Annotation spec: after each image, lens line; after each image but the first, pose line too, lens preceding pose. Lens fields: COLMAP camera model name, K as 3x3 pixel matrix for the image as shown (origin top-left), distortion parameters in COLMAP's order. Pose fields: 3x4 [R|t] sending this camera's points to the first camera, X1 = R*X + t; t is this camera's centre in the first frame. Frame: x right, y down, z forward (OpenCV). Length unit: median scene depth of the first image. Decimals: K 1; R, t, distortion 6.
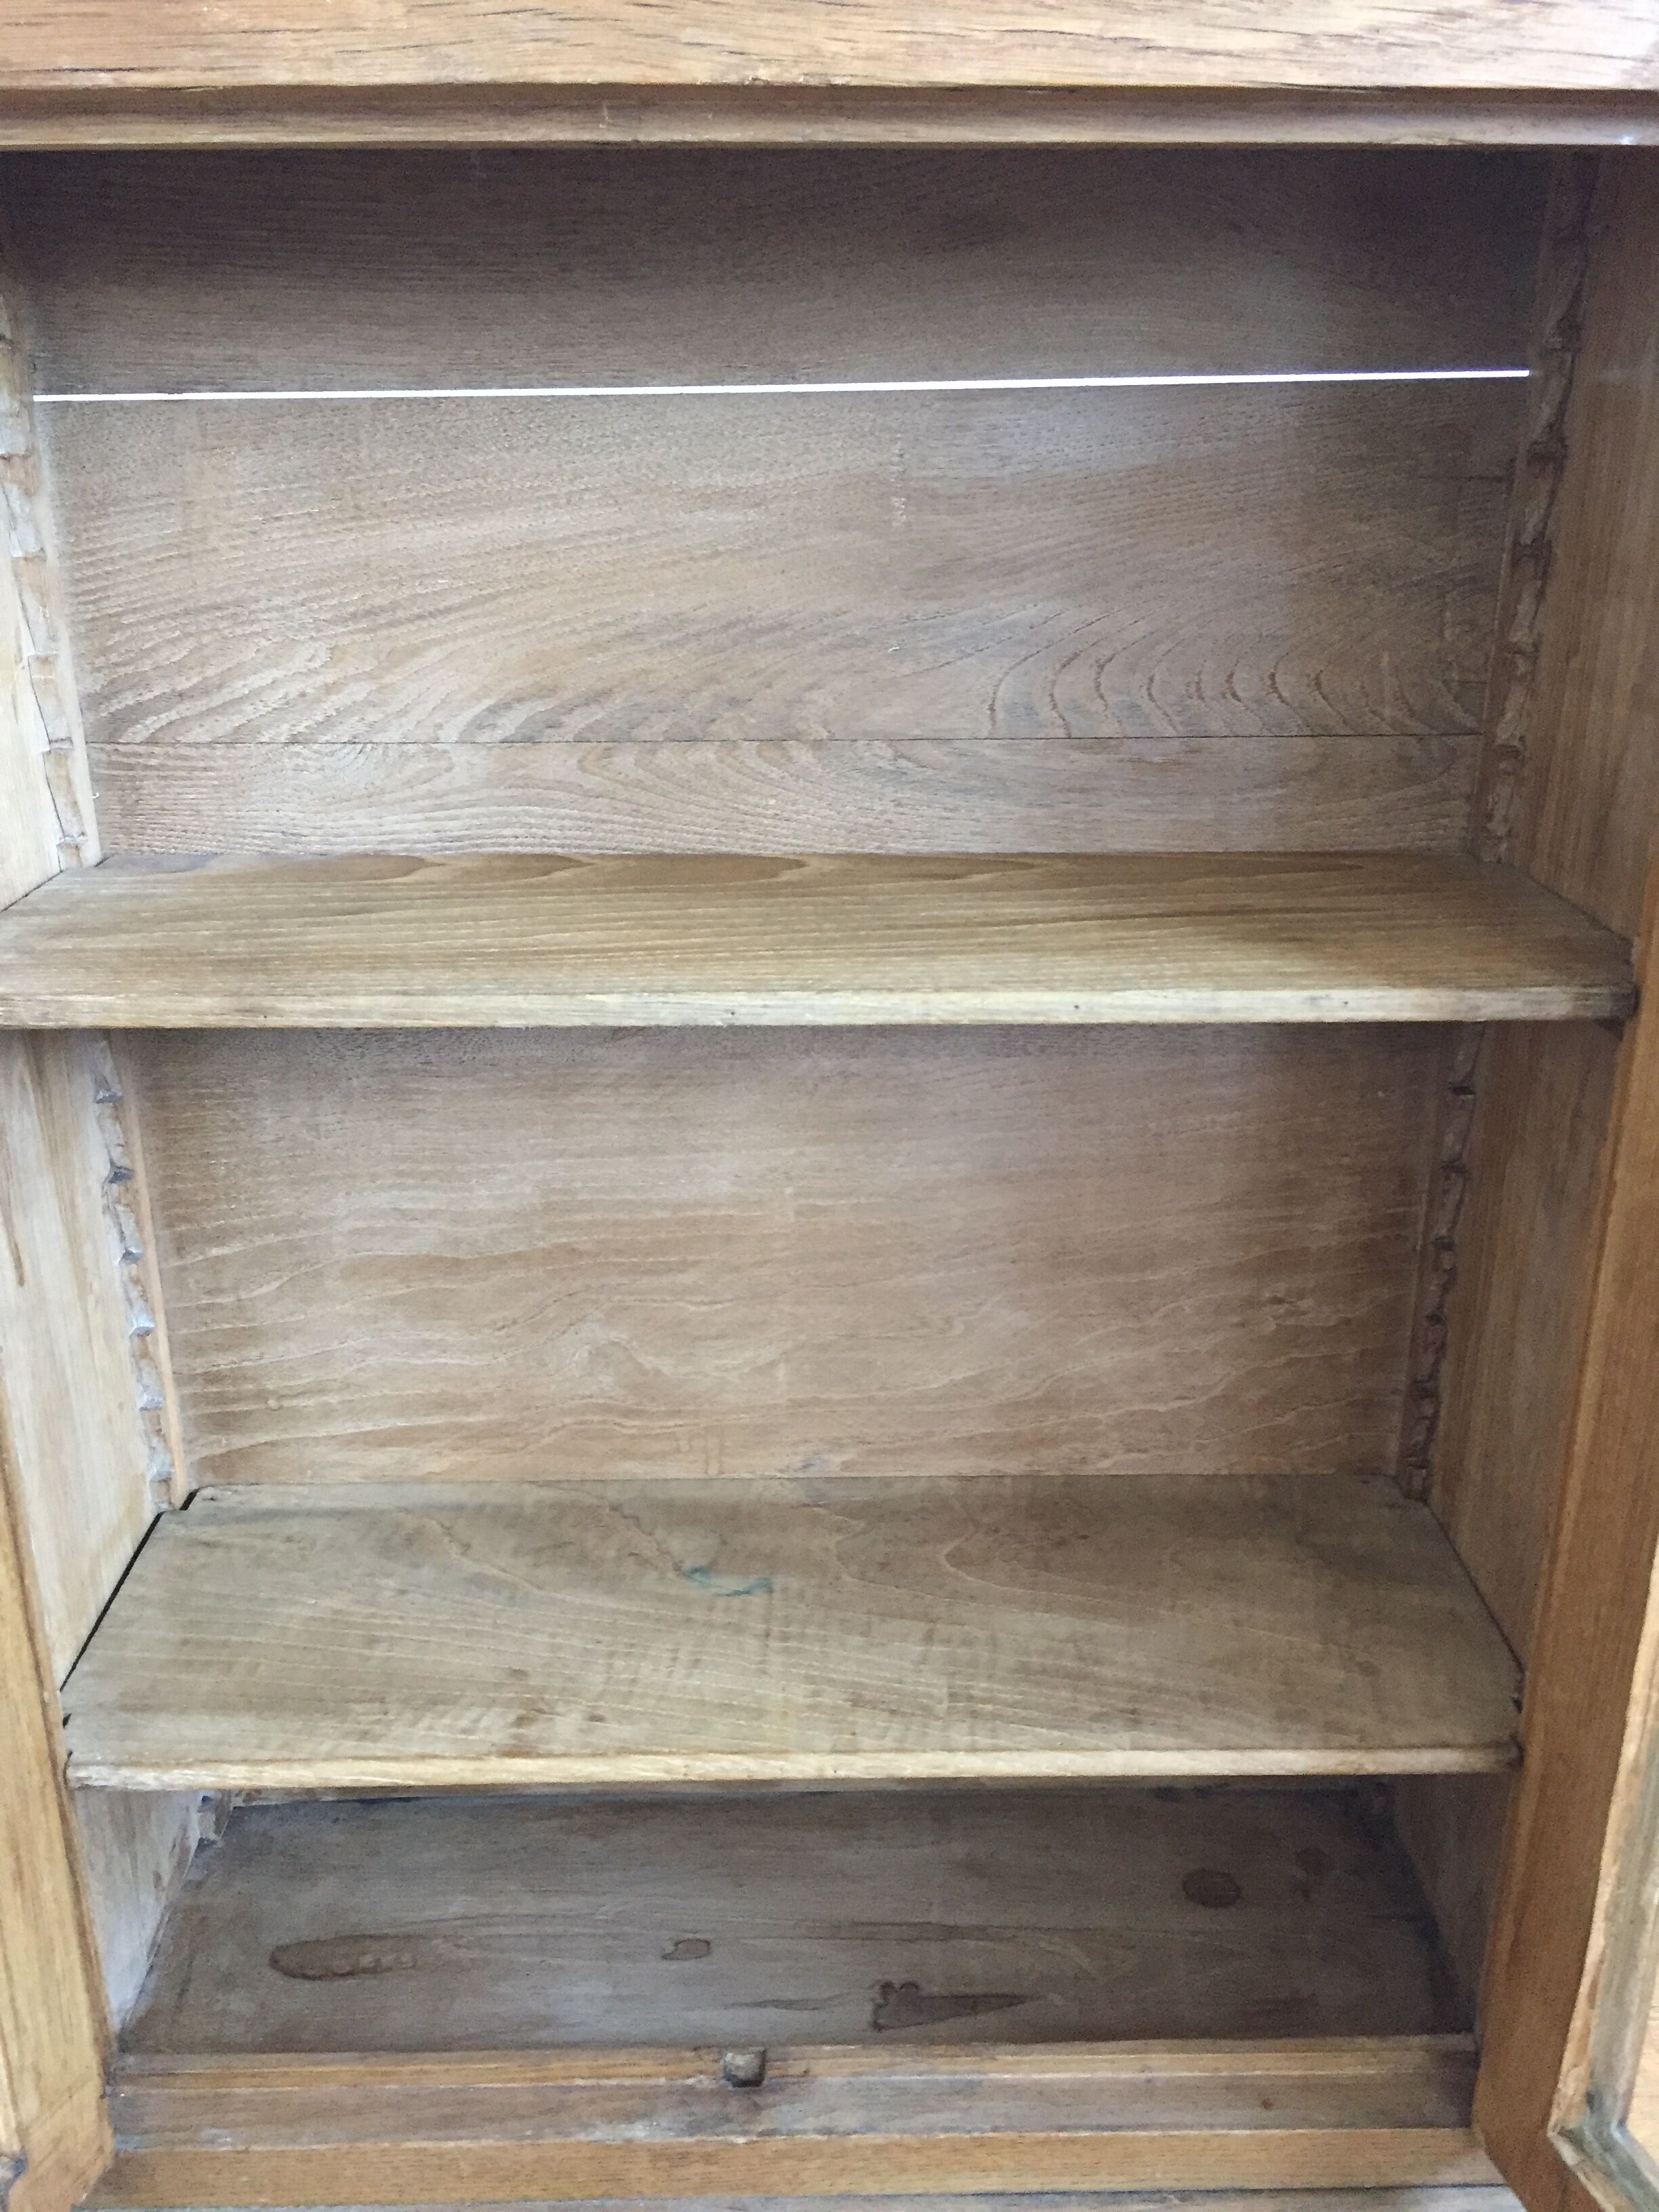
lens RADIAL K [[1906.2, 0, 845.7], [0, 1906.2, 1109.1], [0, 0, 1]] dist [0.084230, -0.128643]
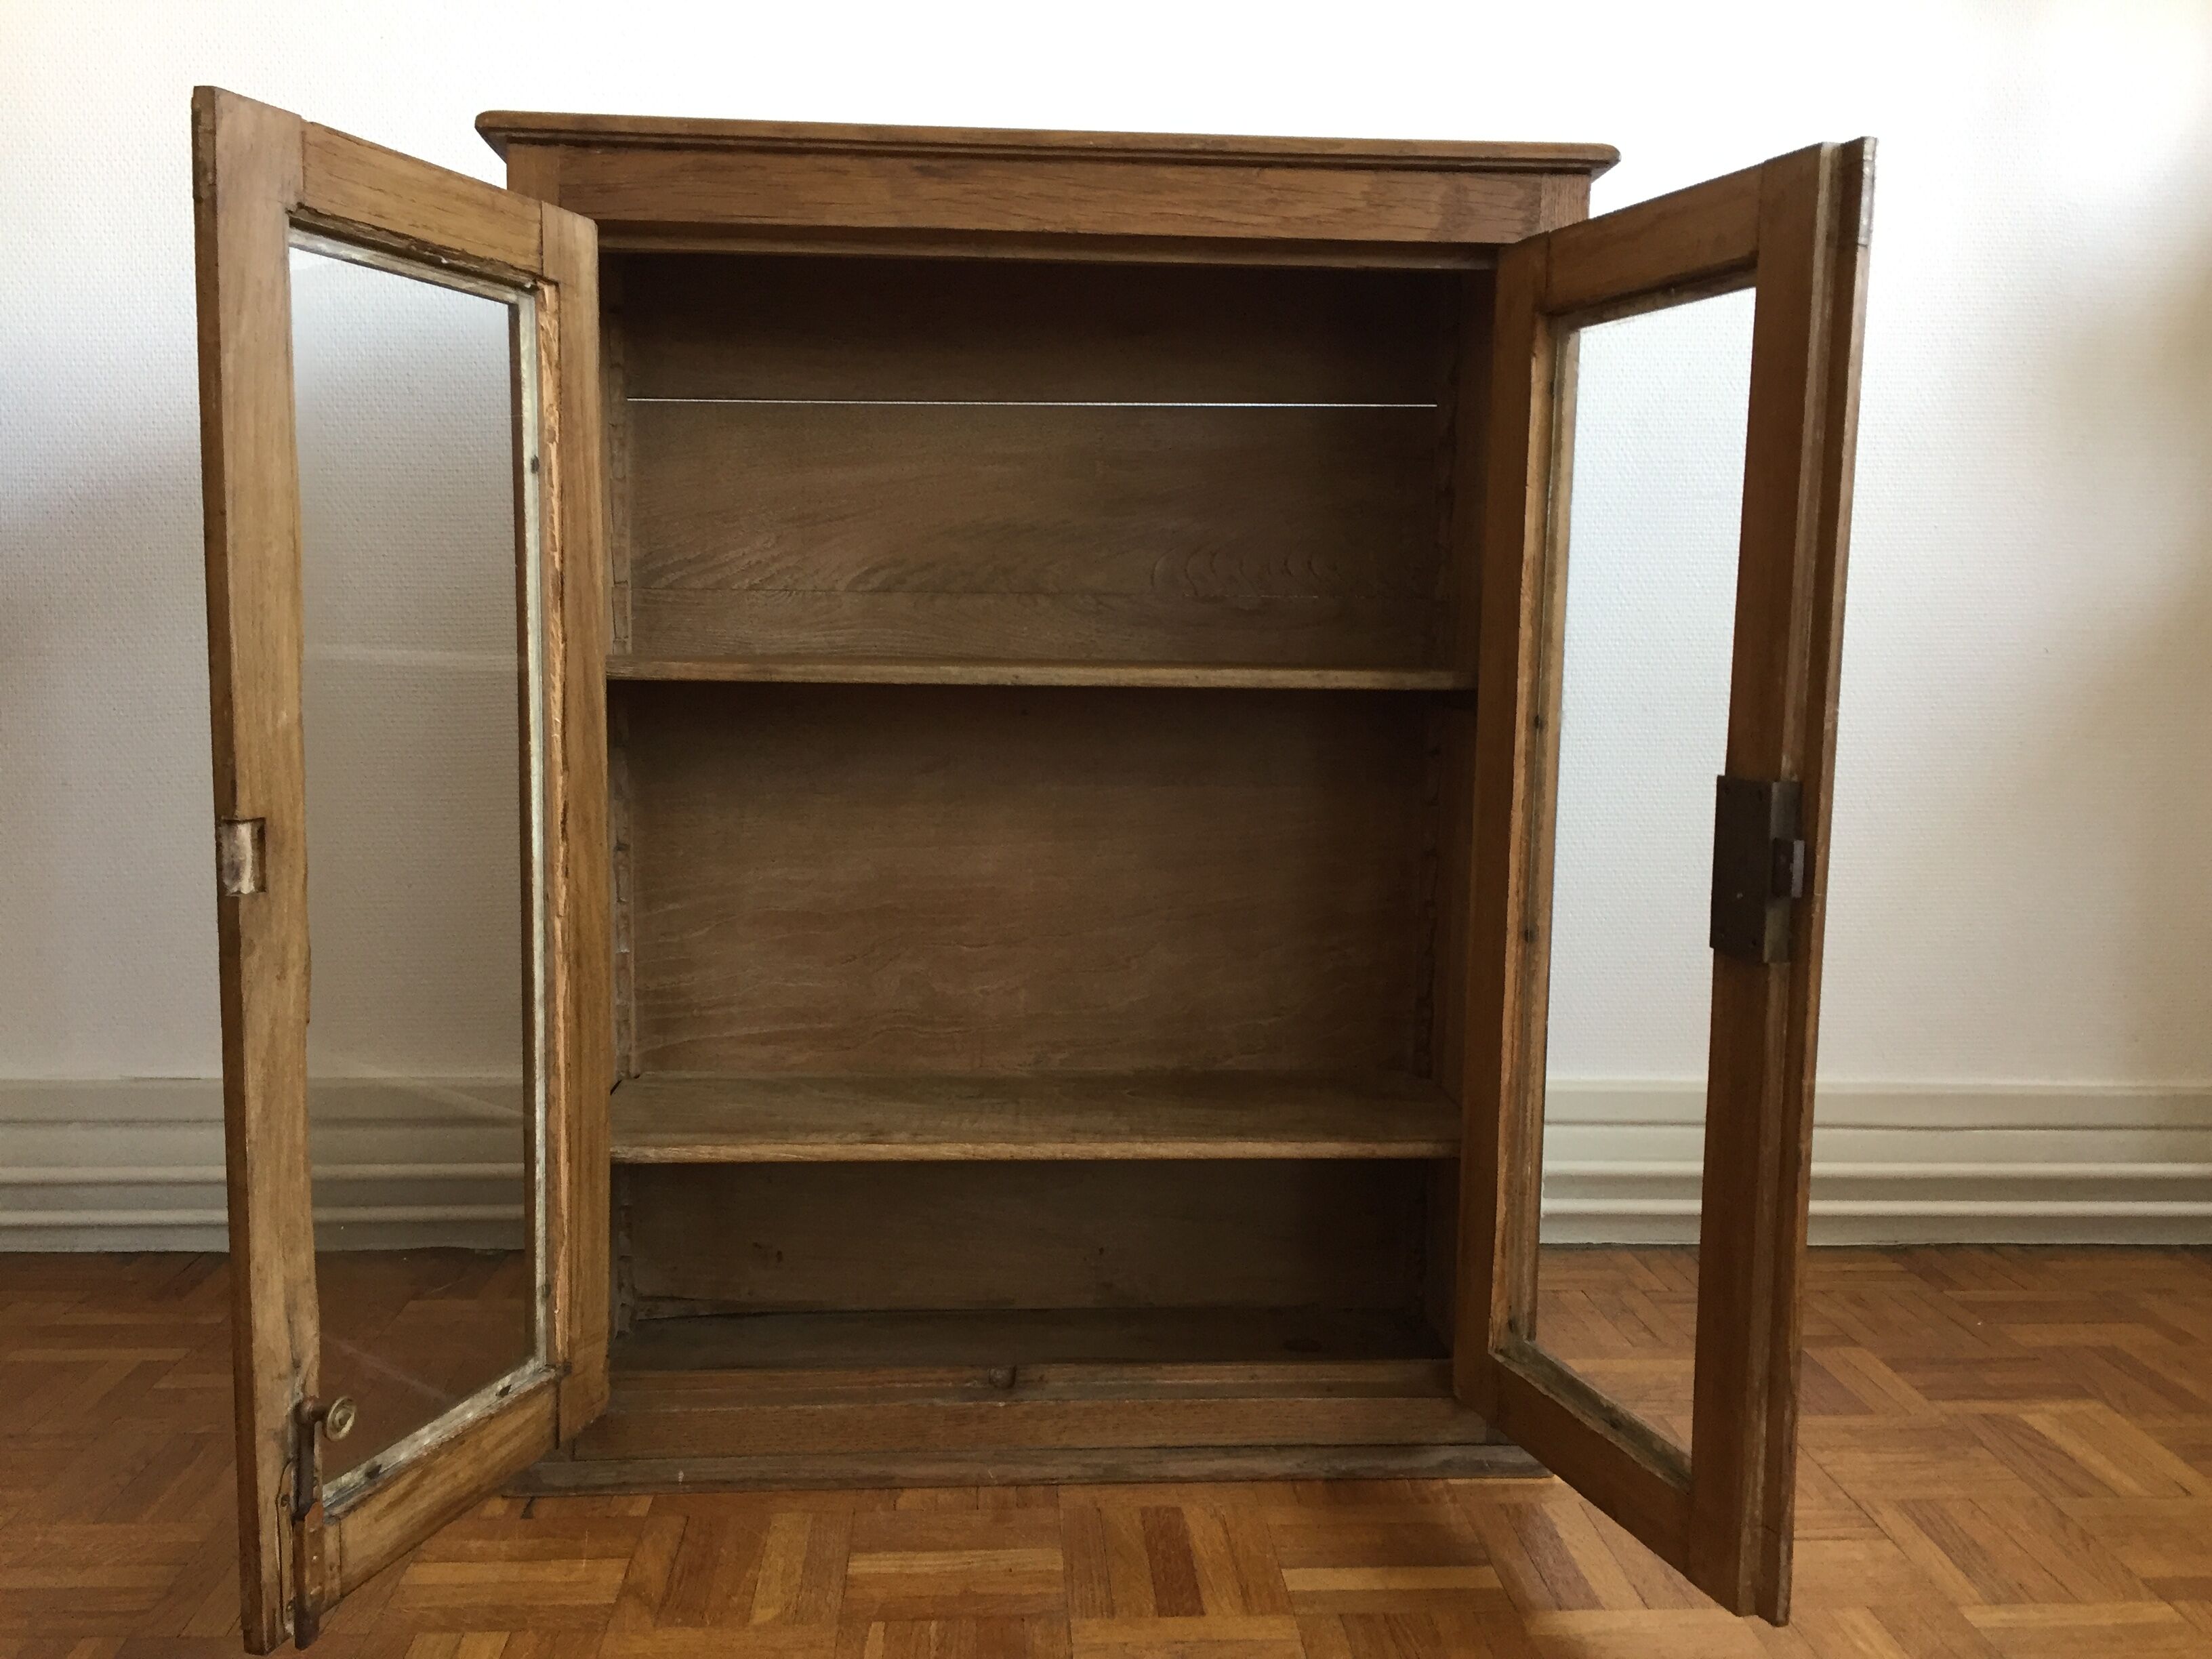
lens RADIAL K [[1906.2, 0, 1102.2], [0, 1906.2, 806.7], [0, 0, 1]] dist [0.084230, -0.128643]
pose [[0.998905, 0.010835, 0.045510, -0.046860], [0.001168, 0.966733, -0.255785, 0.442997], [-0.046768, 0.255559, 0.965662, -0.637190]]
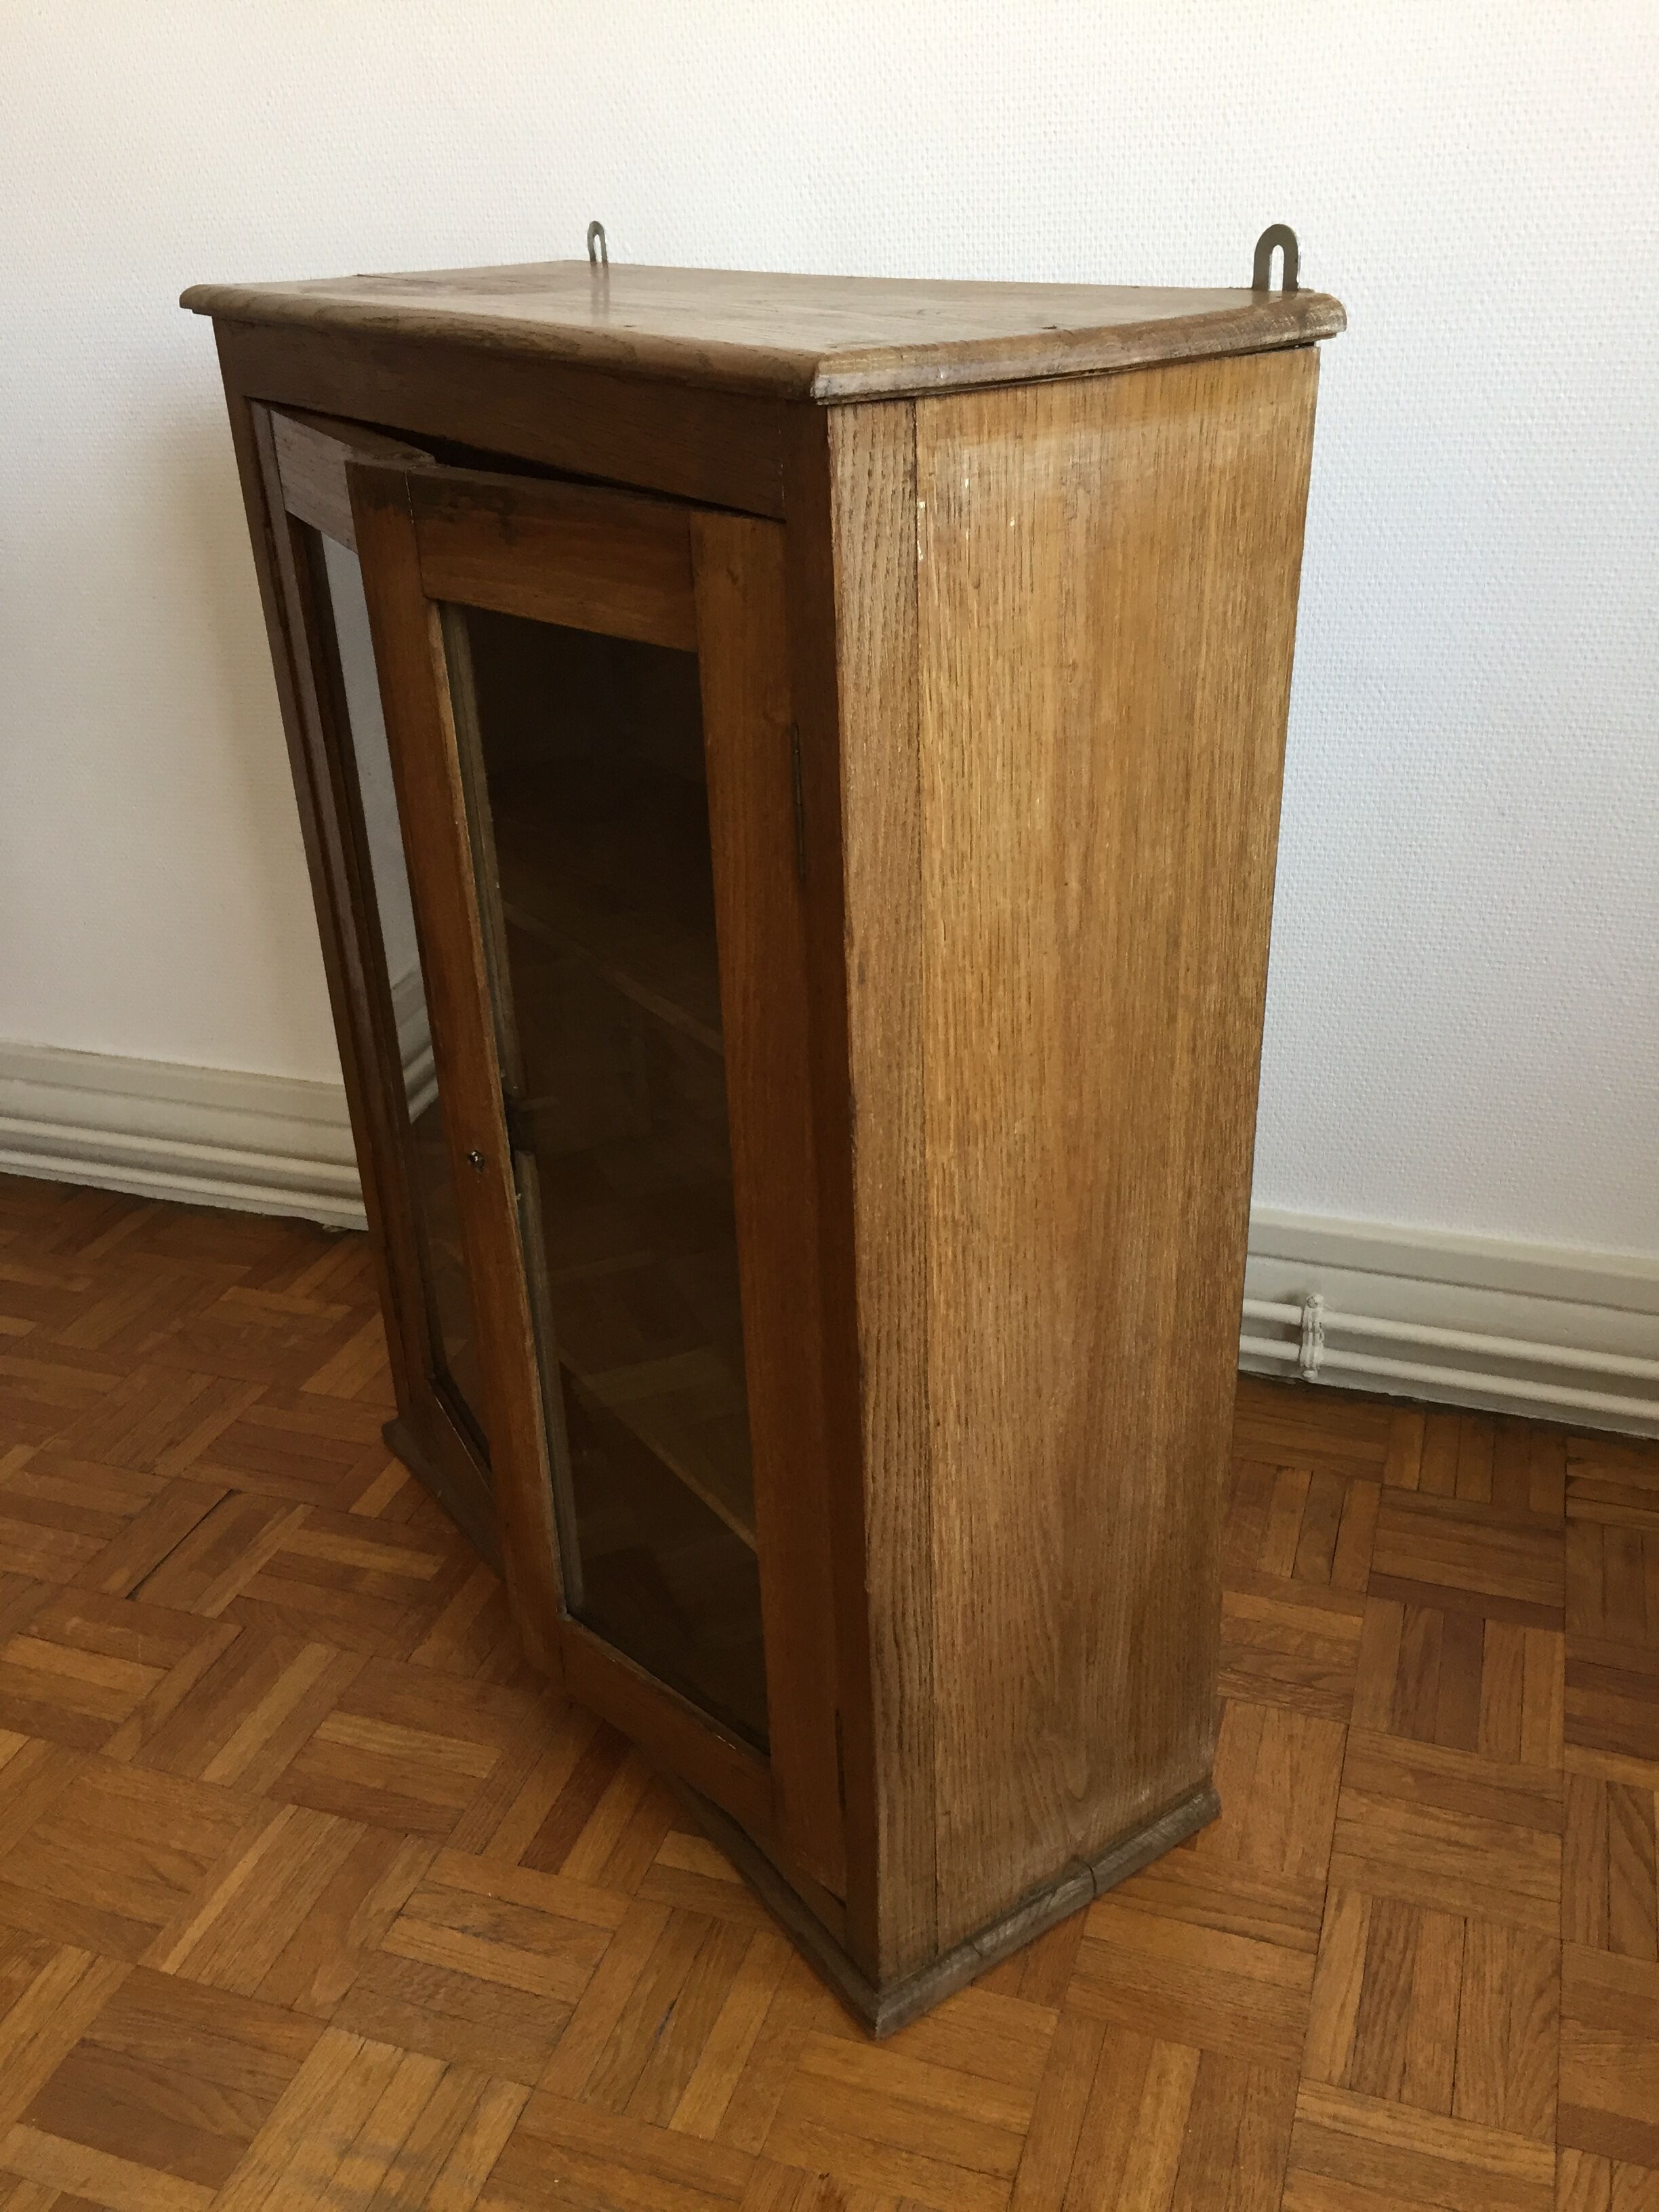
lens RADIAL K [[1906.2, 0, 843.3], [0, 1906.2, 1097.5], [0, 0, 1]] dist [0.084230, -0.128643]
pose [[0.937350, 0.123842, -0.325634, 0.672983], [-0.086936, 0.988265, 0.125600, -0.111261], [0.337367, -0.089422, 0.937116, -0.408378]]
